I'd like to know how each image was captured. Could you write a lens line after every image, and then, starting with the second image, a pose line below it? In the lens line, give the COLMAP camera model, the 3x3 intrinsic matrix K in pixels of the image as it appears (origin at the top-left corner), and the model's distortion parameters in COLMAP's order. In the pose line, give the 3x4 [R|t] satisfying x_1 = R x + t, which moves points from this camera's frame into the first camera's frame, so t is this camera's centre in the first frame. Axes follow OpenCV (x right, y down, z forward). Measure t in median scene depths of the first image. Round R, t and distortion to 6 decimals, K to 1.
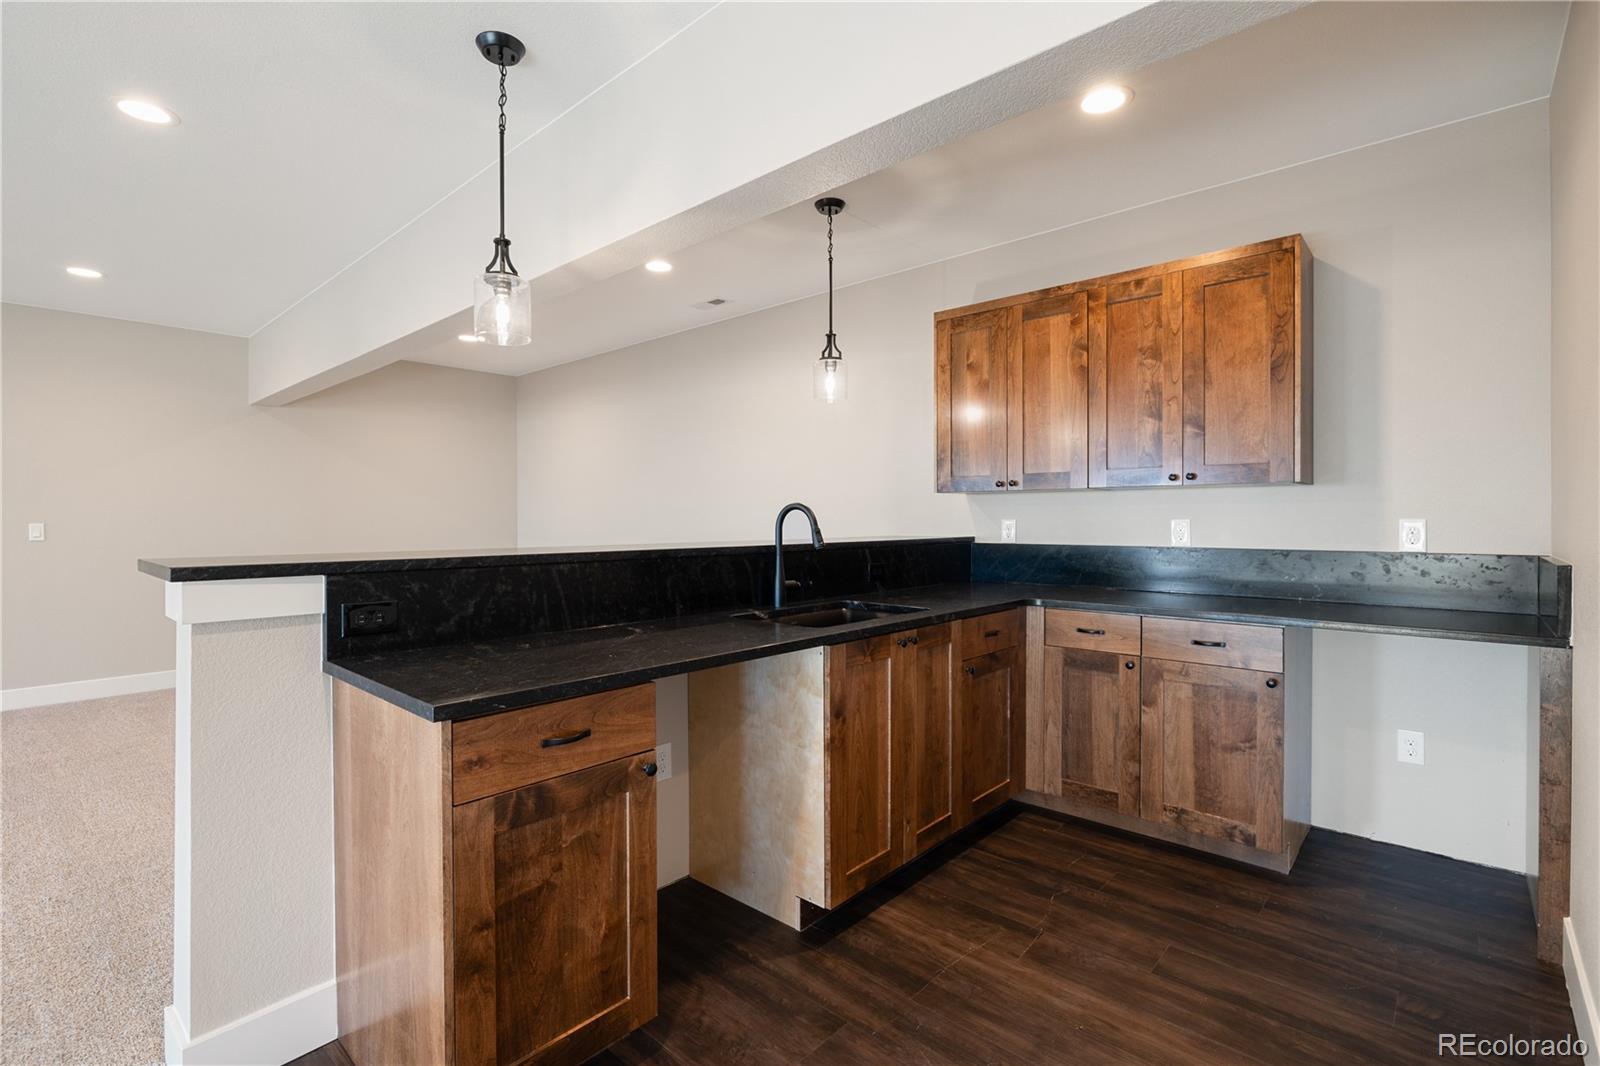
lens RADIAL K [[756.1, 0, 831.5], [0, 756.1, 517.0], [0, 0, 1]] dist [-0.000950, -0.000126]
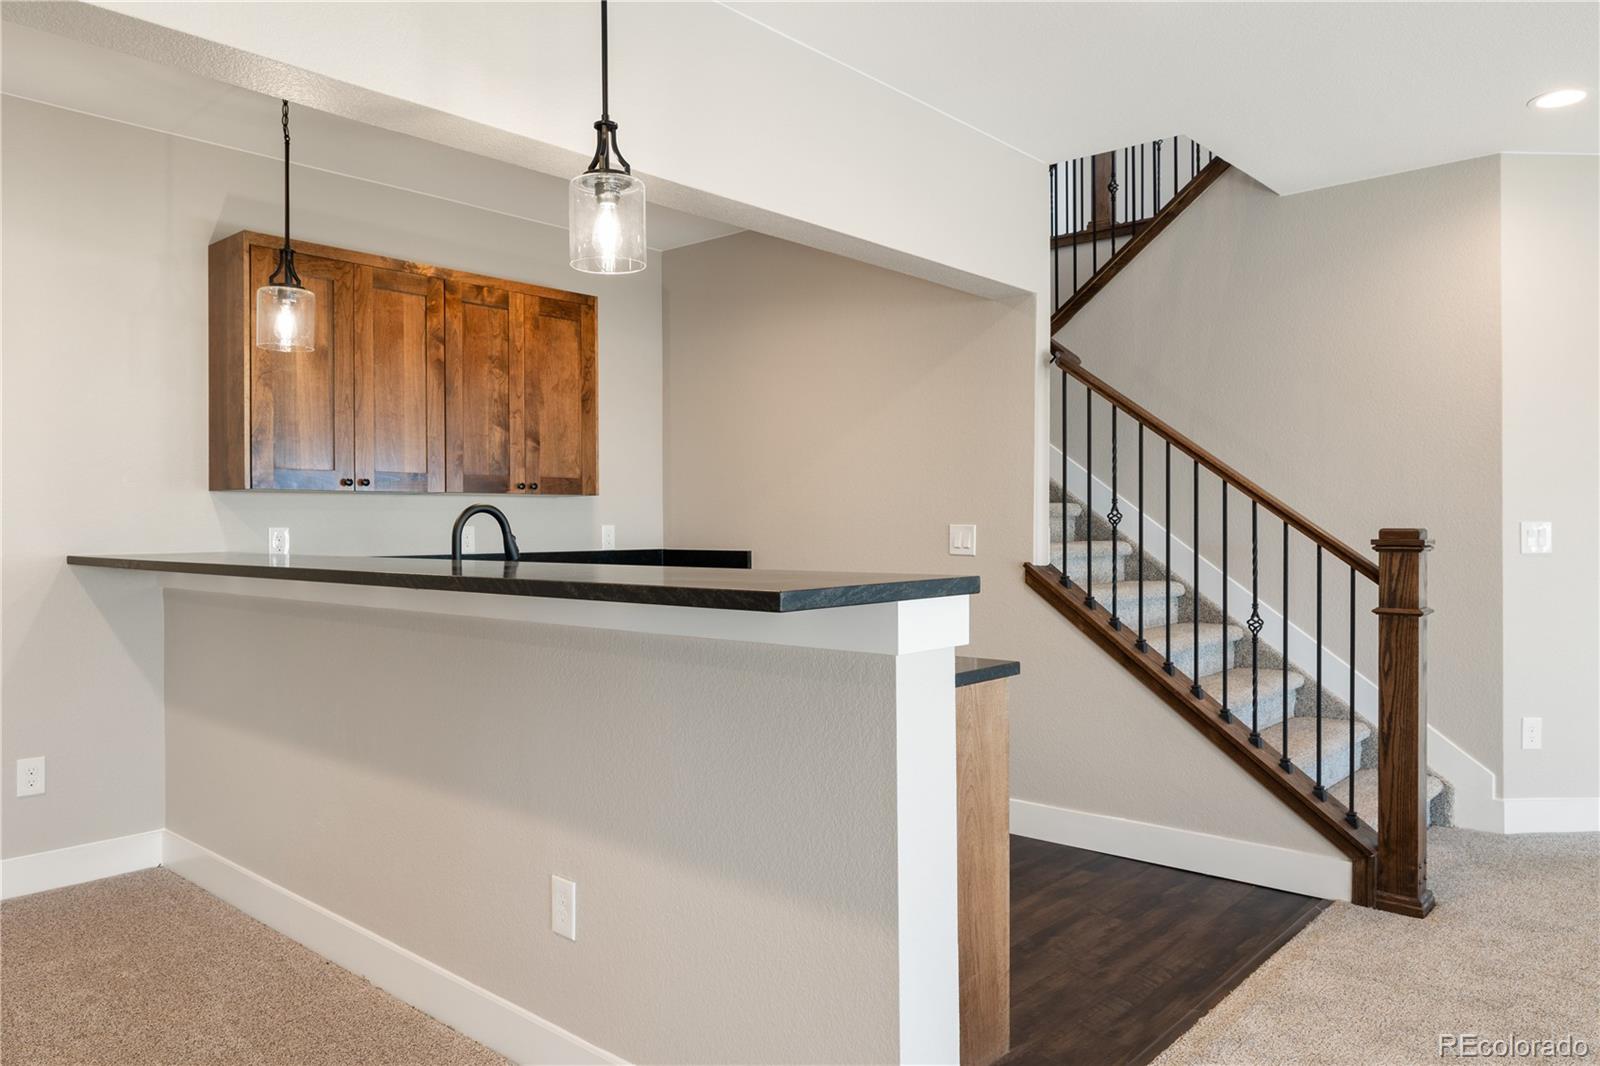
lens RADIAL K [[1084.3, 0, 800.0], [0, 1084.3, 533.0], [0, 0, 1]] dist [0.002248, 0.000578]
pose [[-0.007546, -0.006545, 0.999950, -1.040488], [0.004617, 0.999968, 0.006580, 0.005107], [-0.999961, 0.004666, -0.007516, 0.597381]]
